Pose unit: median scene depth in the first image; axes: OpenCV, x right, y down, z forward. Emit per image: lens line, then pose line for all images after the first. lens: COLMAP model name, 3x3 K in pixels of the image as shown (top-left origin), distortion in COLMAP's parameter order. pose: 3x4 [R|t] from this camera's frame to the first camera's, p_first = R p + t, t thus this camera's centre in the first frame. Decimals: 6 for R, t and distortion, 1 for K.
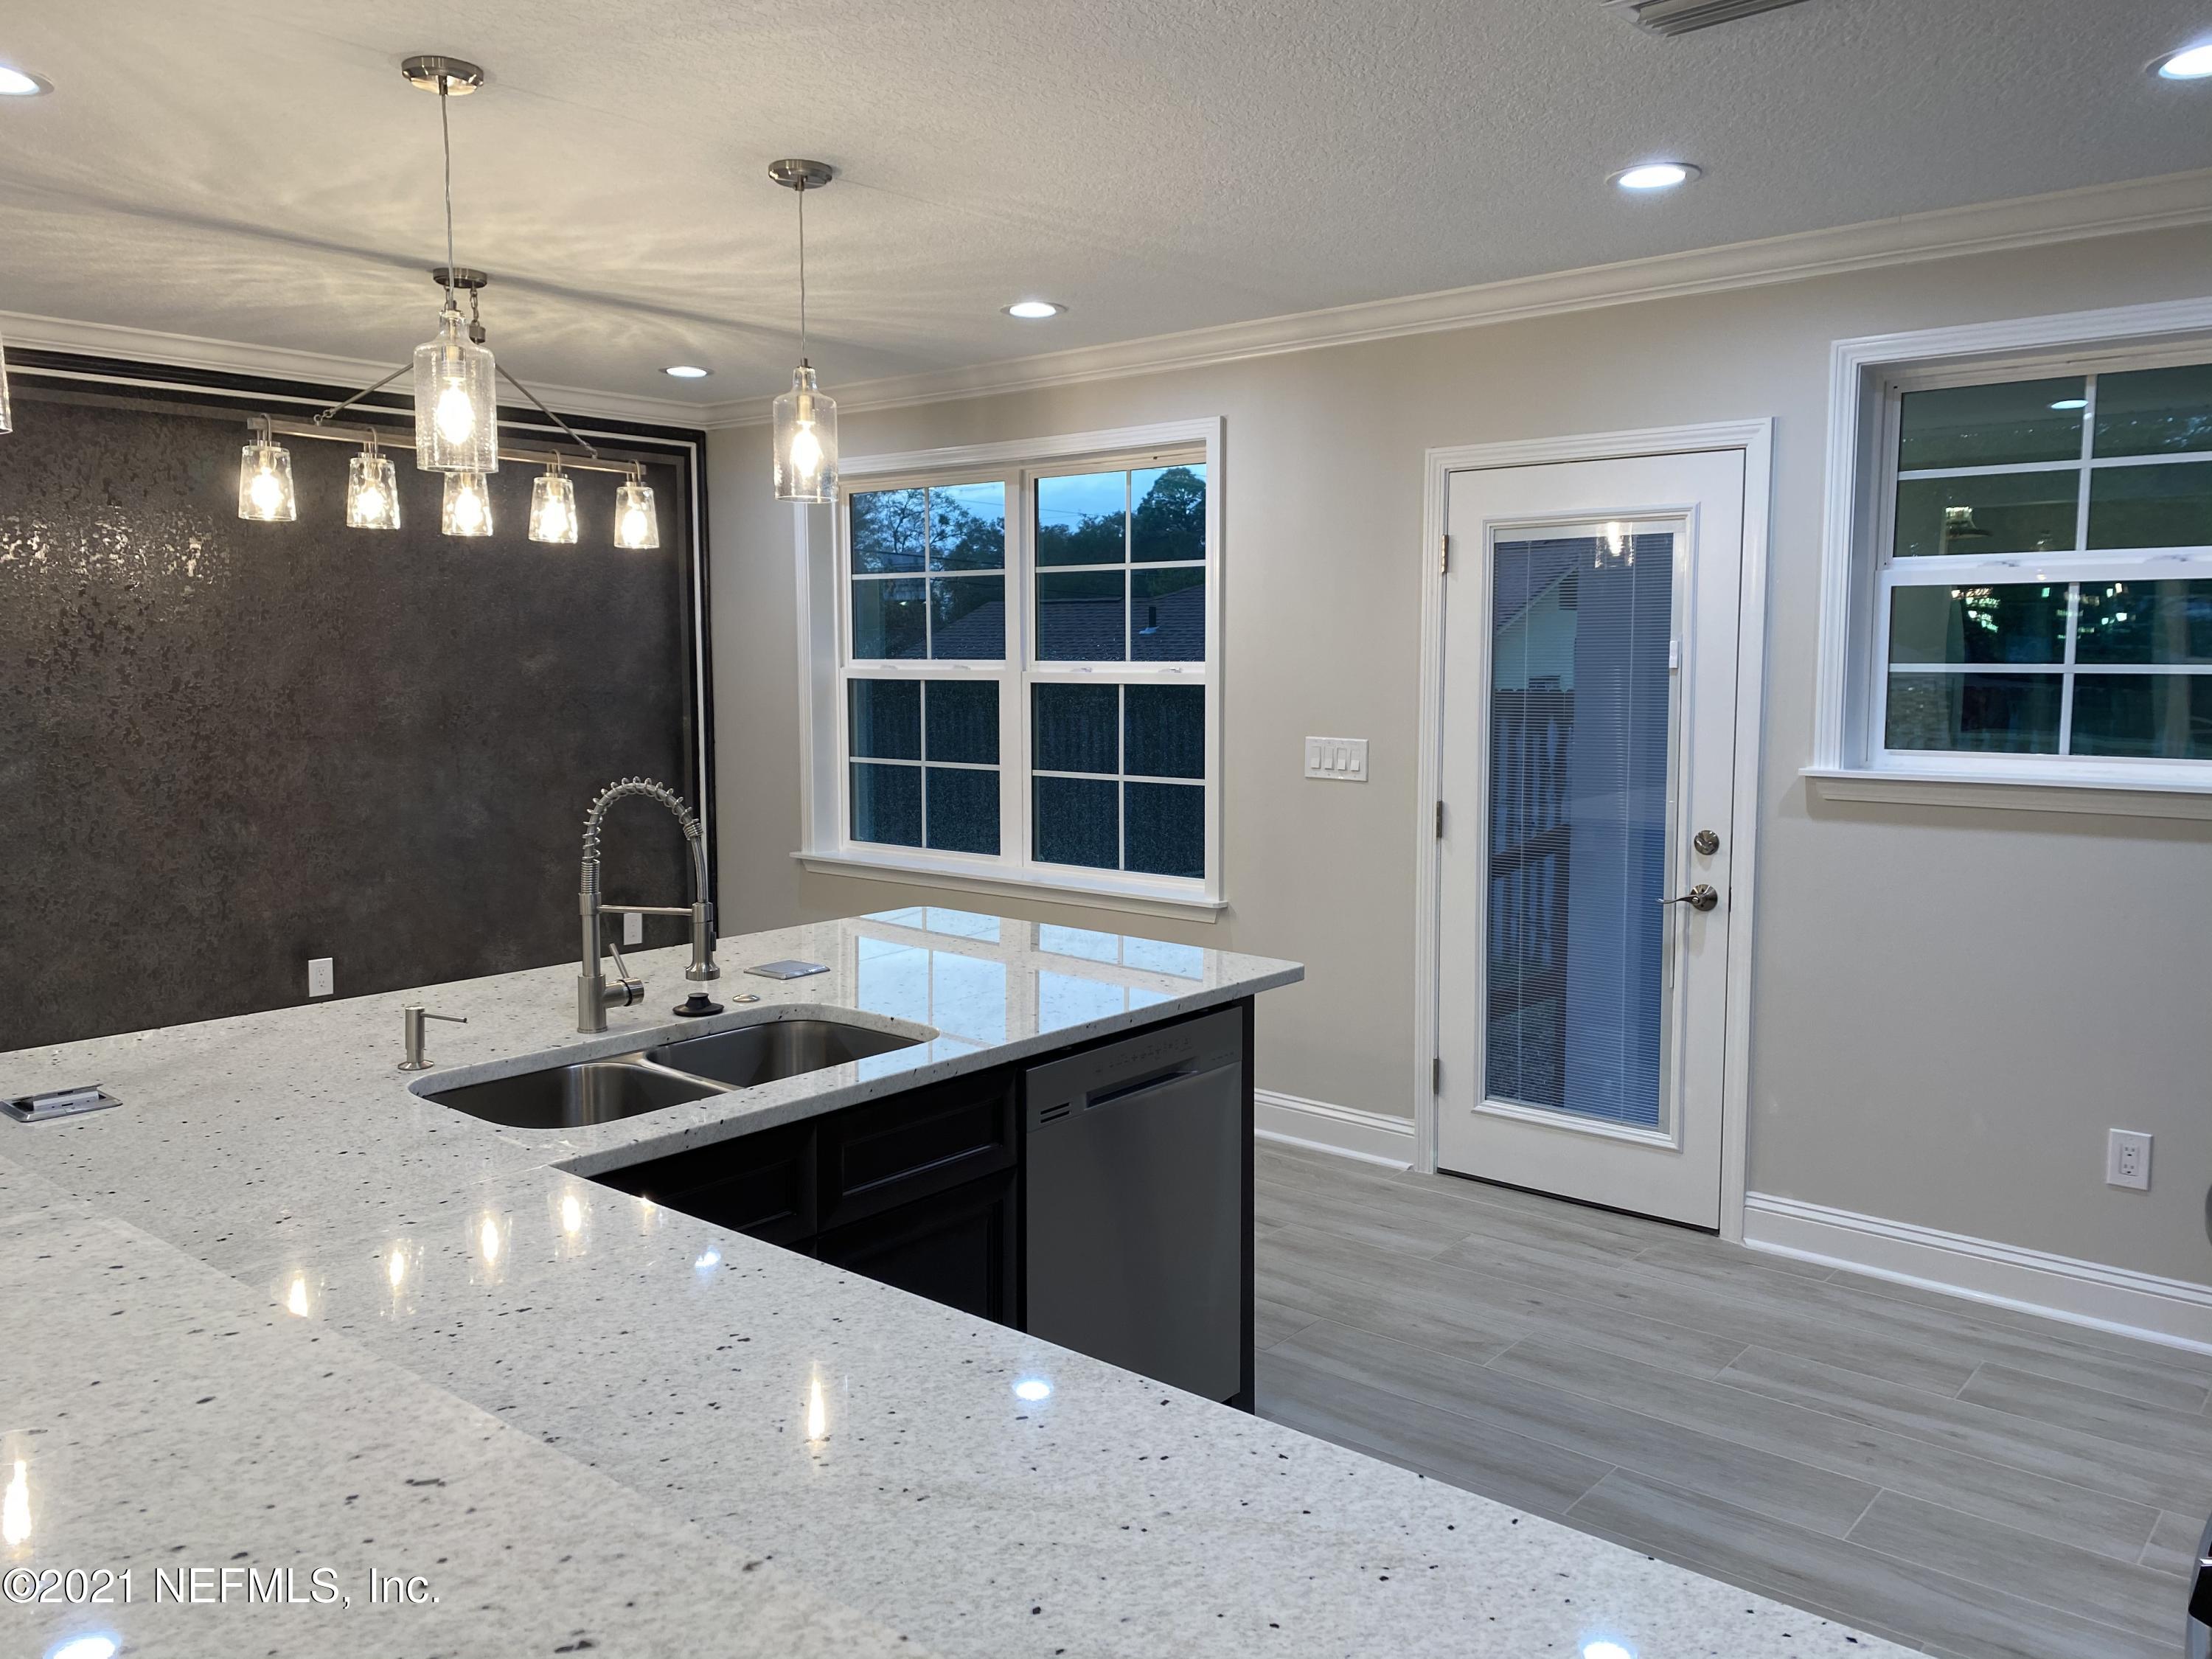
lens RADIAL K [[1686.3, 0, 1108.7], [0, 1686.3, 806.7], [0, 0, 1]] dist [0.112071, -0.182390]
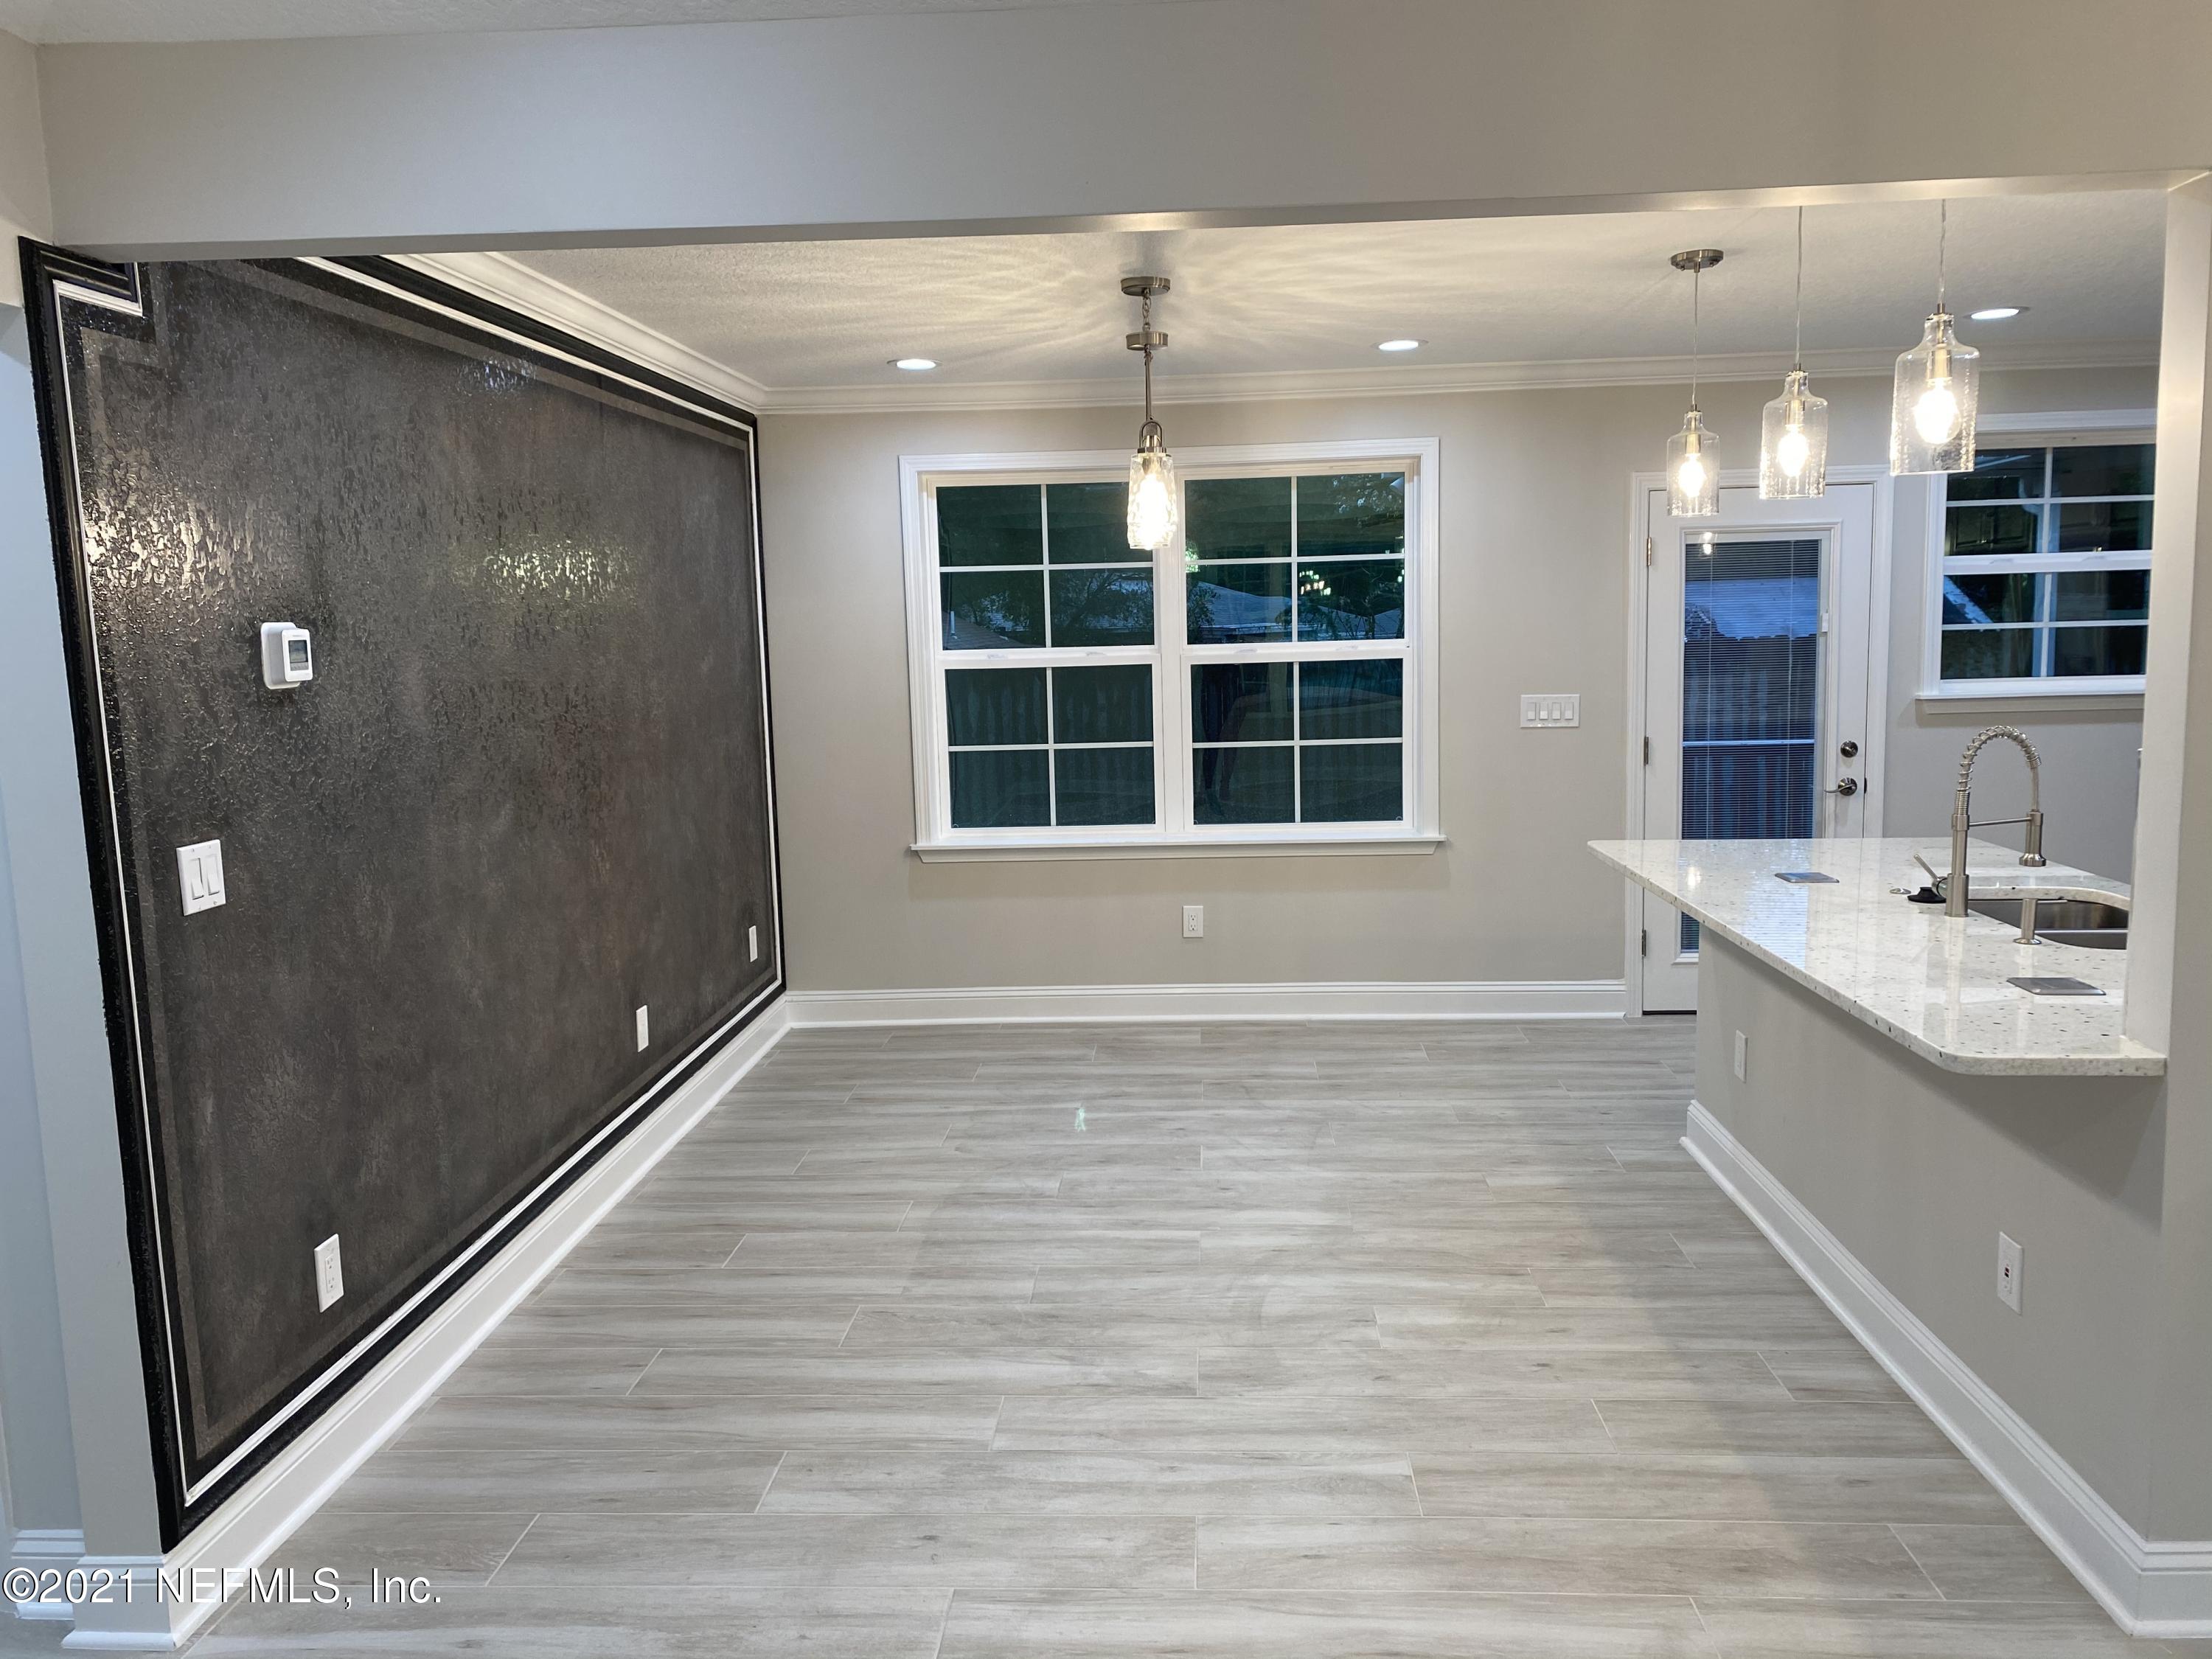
lens RADIAL K [[1686.3, 0, 1108.7], [0, 1686.3, 806.7], [0, 0, 1]] dist [0.112071, -0.182390]
pose [[0.796275, -0.088070, 0.598490, -0.798478], [0.080140, 0.995983, 0.039939, -0.030213], [-0.599604, 0.016160, 0.800134, 0.150130]]
